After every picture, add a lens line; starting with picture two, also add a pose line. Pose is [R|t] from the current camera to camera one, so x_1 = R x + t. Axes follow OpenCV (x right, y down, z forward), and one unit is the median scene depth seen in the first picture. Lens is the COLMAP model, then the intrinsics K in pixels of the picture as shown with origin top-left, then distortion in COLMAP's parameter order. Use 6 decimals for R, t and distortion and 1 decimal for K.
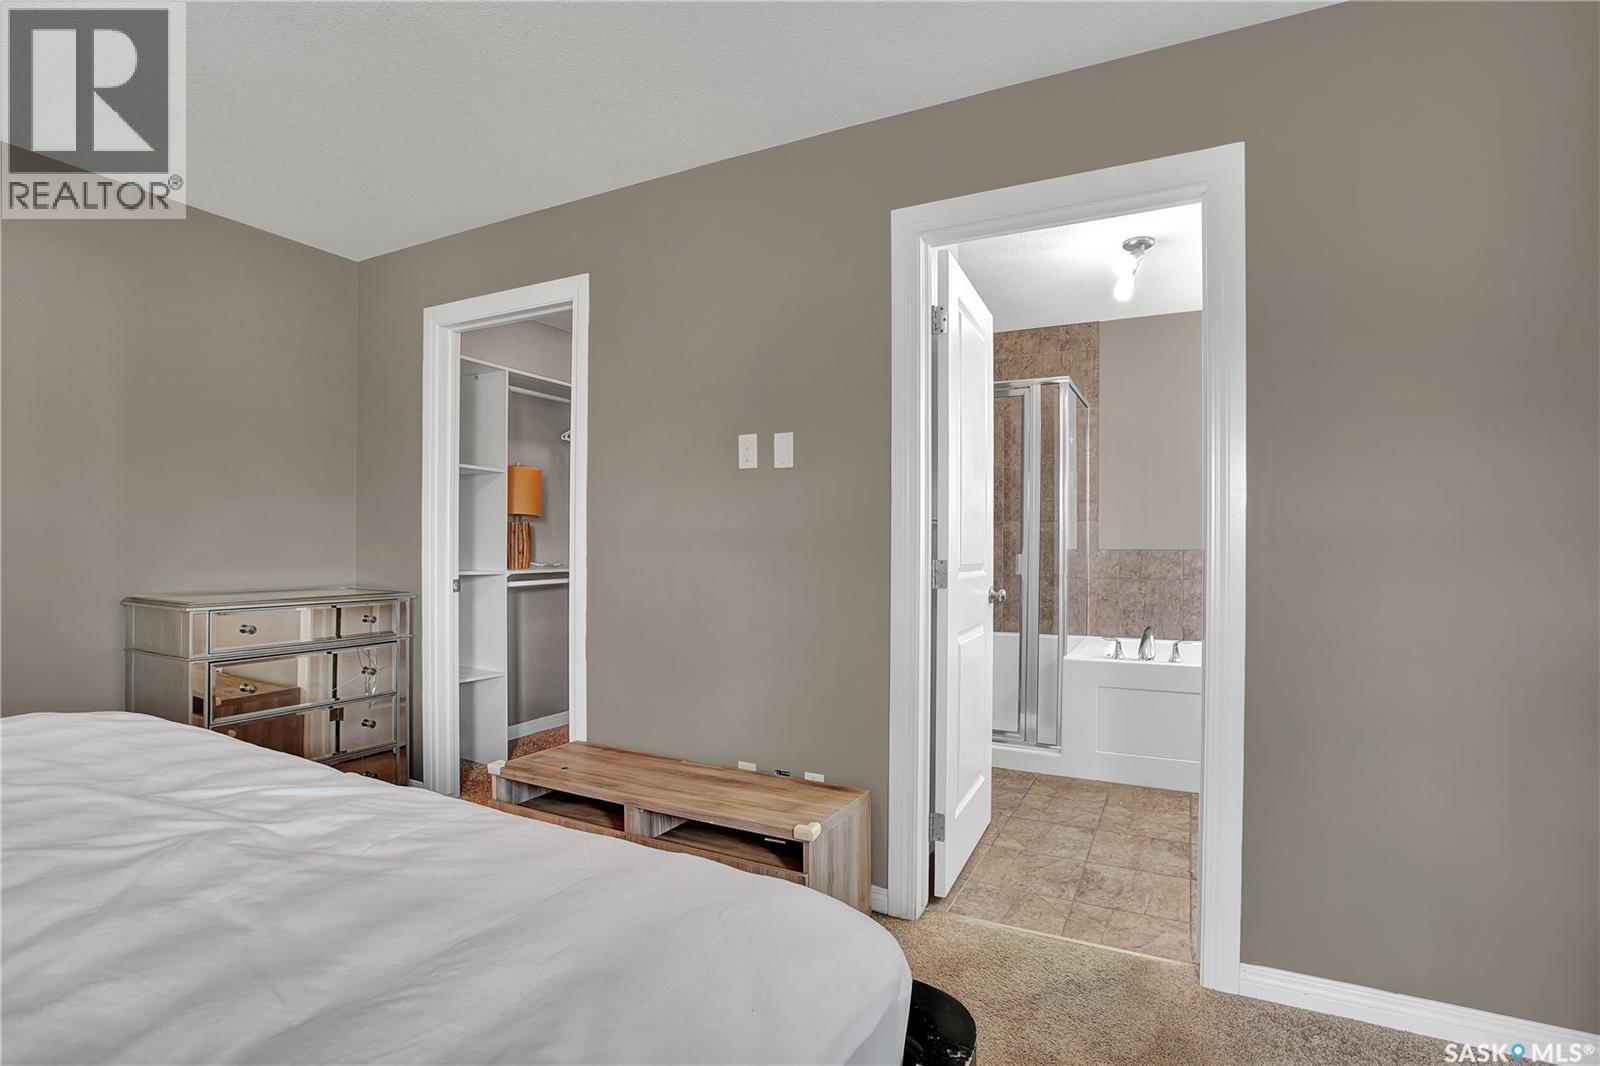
lens RADIAL K [[756.1, 0, 800.0], [0, 756.1, 533.0], [0, 0, 1]] dist [-0.044519, 0.000182]
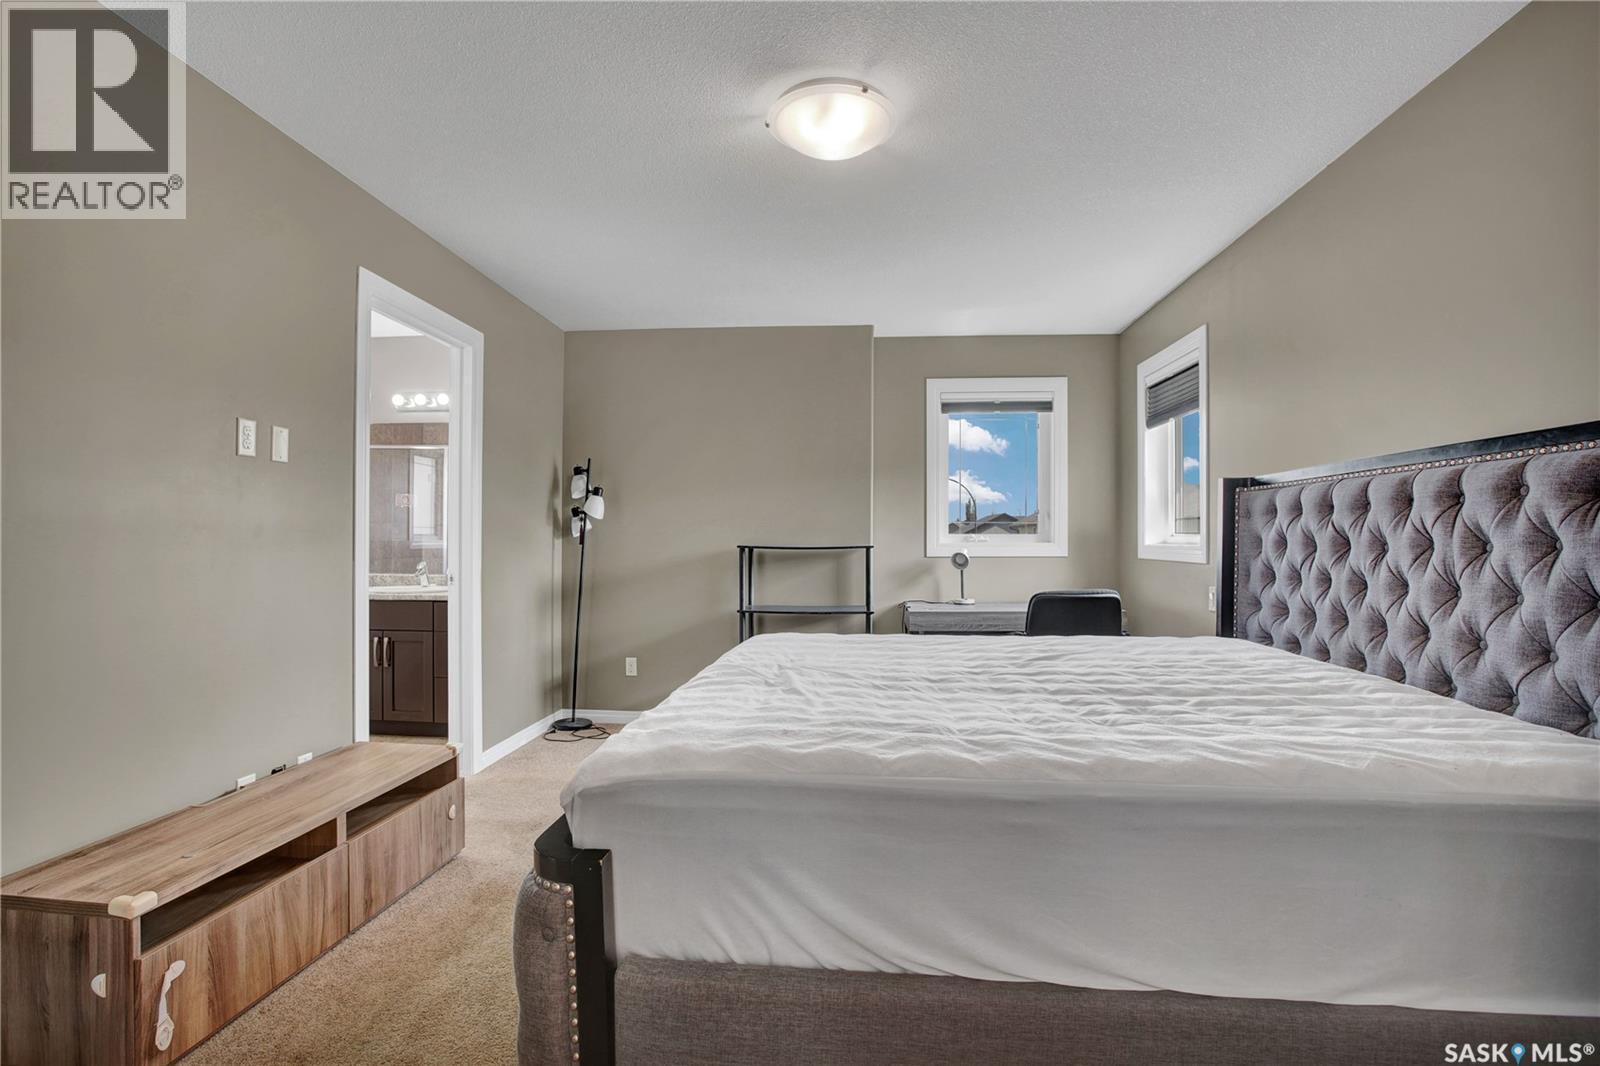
lens RADIAL K [[756.1, 0, 800.0], [0, 756.1, 533.0], [0, 0, 1]] dist [-0.044519, 0.000182]
pose [[-0.375534, 0.004721, 0.926796, -1.161204], [-0.018737, 0.999744, -0.012685, 0.006178], [-0.926619, -0.022129, -0.375350, 0.720892]]
